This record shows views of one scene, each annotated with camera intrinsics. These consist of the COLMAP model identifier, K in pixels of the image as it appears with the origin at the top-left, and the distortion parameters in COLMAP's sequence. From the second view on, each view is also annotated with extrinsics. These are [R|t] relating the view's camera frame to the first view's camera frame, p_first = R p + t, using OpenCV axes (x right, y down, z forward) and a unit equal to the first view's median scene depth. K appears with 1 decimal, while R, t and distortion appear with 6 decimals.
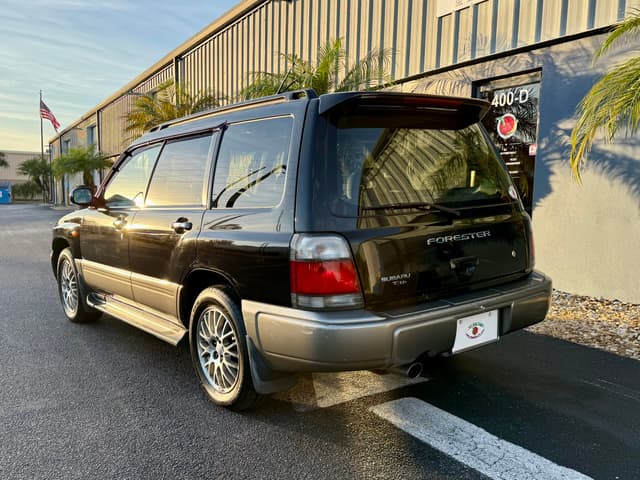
lens RADIAL K [[590.6, 0, 284.9], [0, 590.6, 267.0], [0, 0, 1]] dist [0.005820, -0.014266]
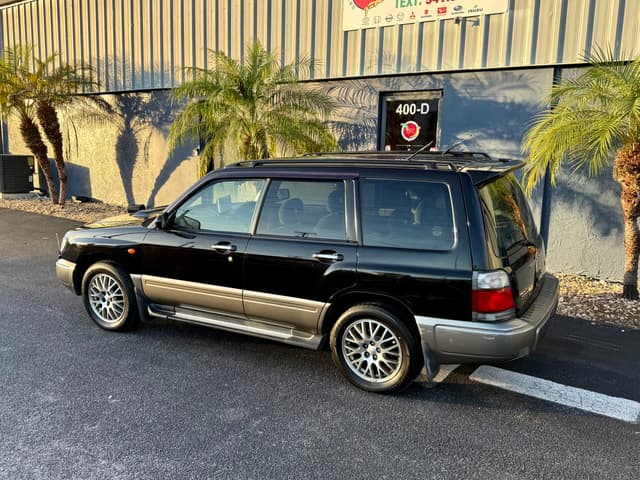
lens RADIAL K [[576.6, 0, 295.9], [0, 576.6, 241.0], [0, 0, 1]] dist [0.151815, -0.302138]
pose [[0.916276, -0.064107, 0.395384, -0.417262], [0.043901, 0.997235, 0.059952, -0.103750], [-0.398134, -0.037575, 0.916557, -0.064450]]
